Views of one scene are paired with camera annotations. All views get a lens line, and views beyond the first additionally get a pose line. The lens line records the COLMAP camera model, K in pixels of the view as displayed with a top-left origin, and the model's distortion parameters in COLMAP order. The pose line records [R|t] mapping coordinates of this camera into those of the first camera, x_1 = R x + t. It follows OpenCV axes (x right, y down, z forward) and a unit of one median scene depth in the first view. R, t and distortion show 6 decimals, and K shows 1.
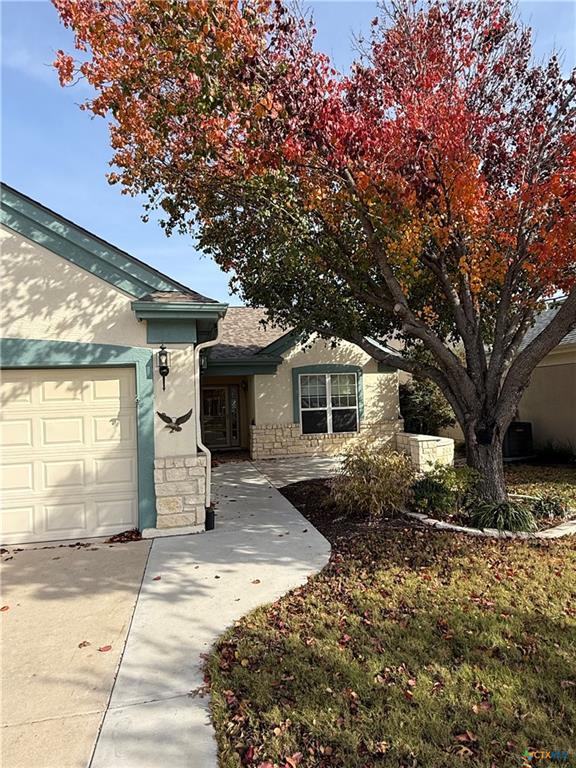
lens RADIAL K [[471.6, 0, 287.4], [0, 471.6, 381.8], [0, 0, 1]] dist [0.003876, -0.000709]
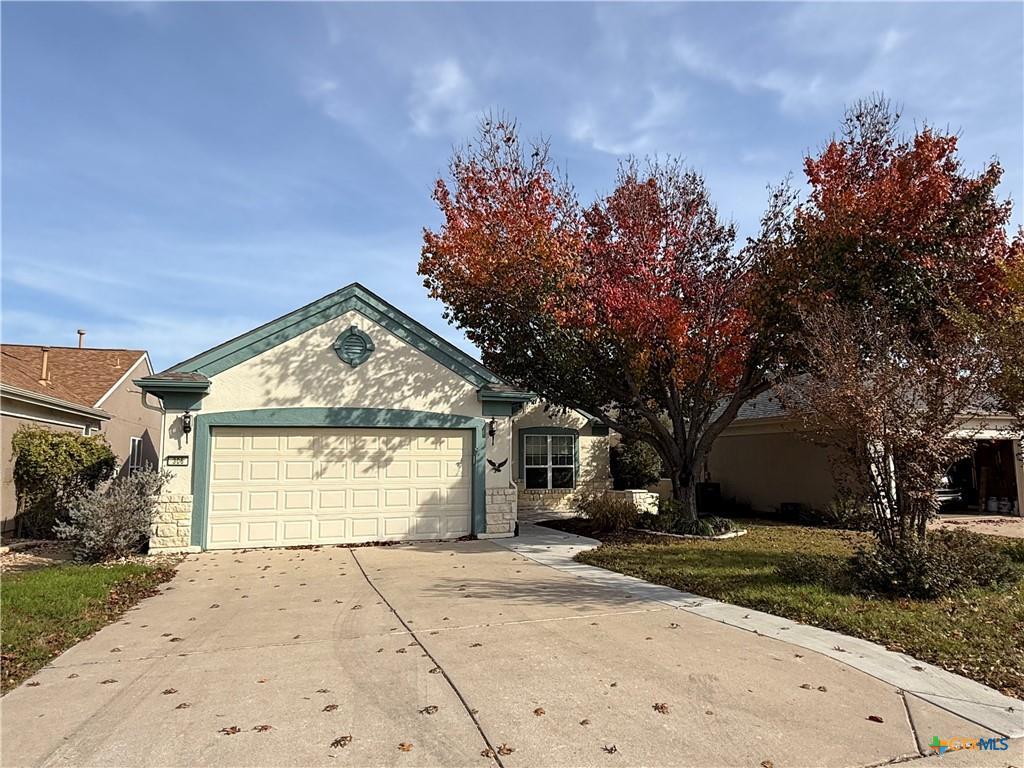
lens RADIAL K [[628.8, 0, 513.2], [0, 628.8, 387.0], [0, 0, 1]] dist [0.003876, -0.000709]
pose [[0.989566, 0.046665, 0.136313, -0.484625], [-0.035095, 0.995670, -0.086082, 0.002107], [-0.139740, 0.080400, 0.986919, -1.096189]]
